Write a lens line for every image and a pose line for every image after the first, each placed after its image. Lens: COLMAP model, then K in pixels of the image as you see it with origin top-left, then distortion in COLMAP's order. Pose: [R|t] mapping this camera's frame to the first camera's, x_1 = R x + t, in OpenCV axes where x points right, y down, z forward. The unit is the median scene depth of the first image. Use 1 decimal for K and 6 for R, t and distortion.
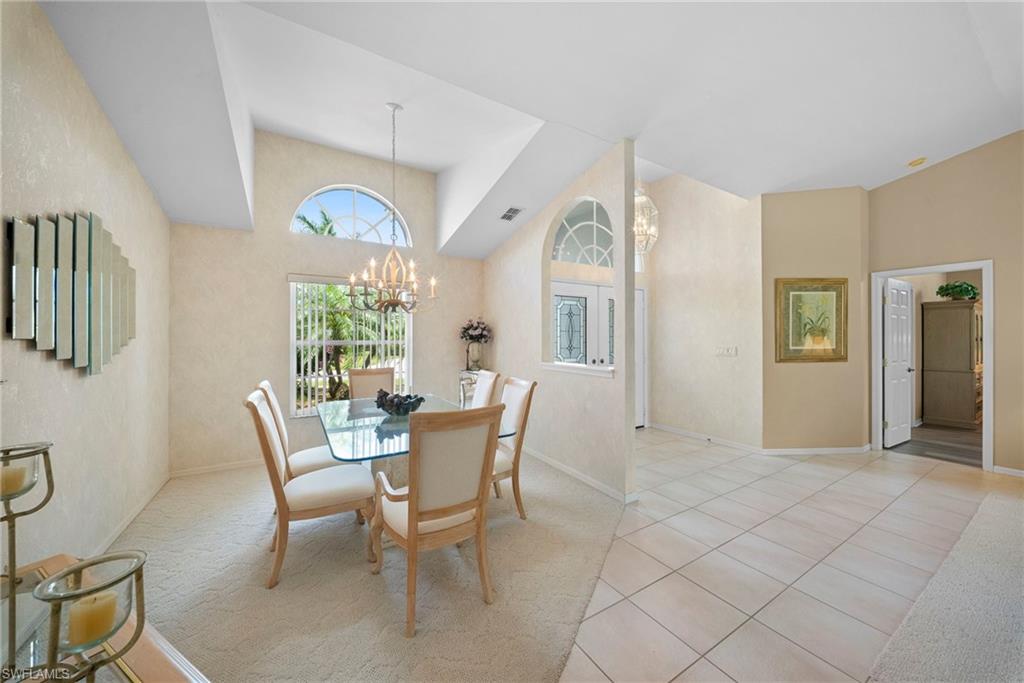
lens RADIAL K [[360.5, 0, 513.7], [0, 360.5, 338.4], [0, 0, 1]] dist [-0.001888, -0.000231]
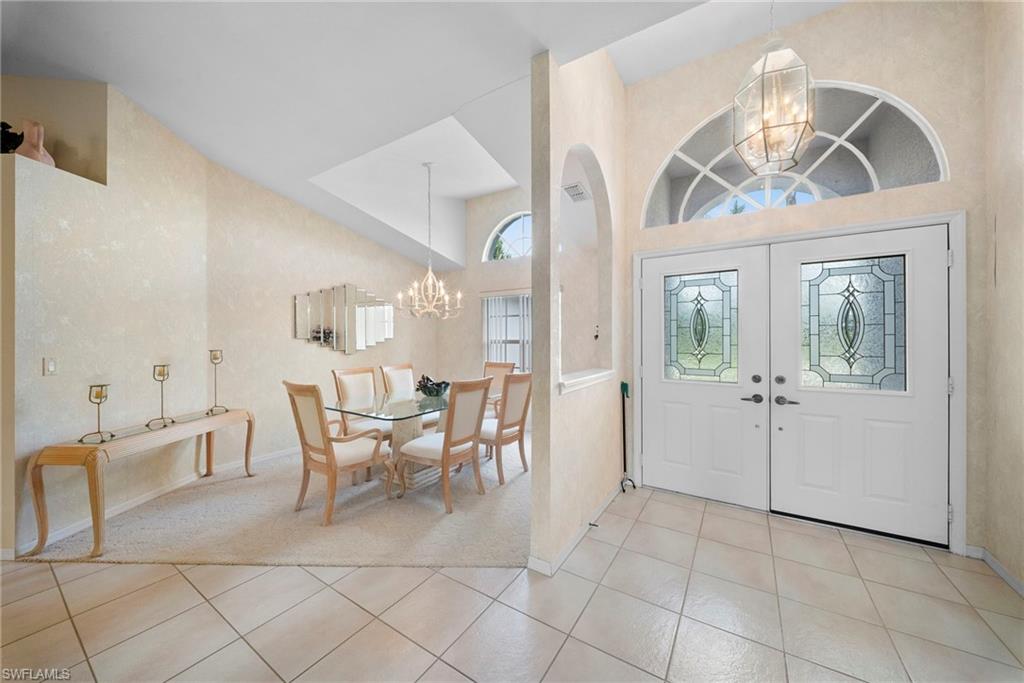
lens RADIAL K [[360.8, 0, 510.3], [0, 360.8, 344.5], [0, 0, 1]] dist [-0.000959, -0.002722]
pose [[0.419870, -0.001672, -0.907583, 0.599051], [0.002817, 0.999996, -0.000539, 0.011302], [0.907580, -0.002331, 0.419873, 0.423110]]
